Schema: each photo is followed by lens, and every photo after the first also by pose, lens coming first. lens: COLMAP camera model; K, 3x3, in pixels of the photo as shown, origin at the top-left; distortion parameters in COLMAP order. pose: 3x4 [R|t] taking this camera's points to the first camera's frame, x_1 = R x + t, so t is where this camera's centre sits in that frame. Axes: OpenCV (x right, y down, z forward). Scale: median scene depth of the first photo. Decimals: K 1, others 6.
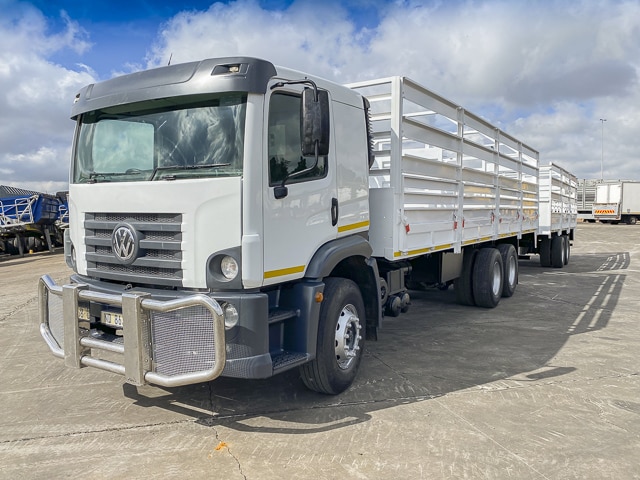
lens RADIAL K [[486.6, 0, 331.3], [0, 486.6, 240.8], [0, 0, 1]] dist [-0.003925, -0.000530]
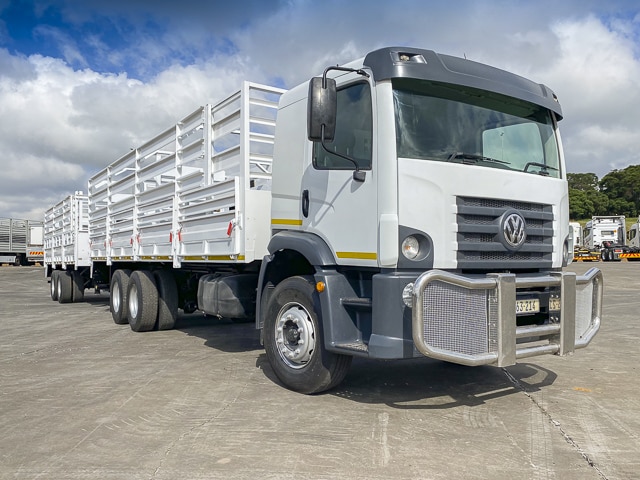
lens RADIAL K [[486.6, 0, 331.3], [0, 486.6, 240.8], [0, 0, 1]] dist [-0.003925, -0.000530]
pose [[0.471929, 0.021673, 0.881370, -1.489297], [0.055485, 0.996986, -0.054225, 0.061579], [-0.879889, 0.074493, 0.469304, 0.854200]]
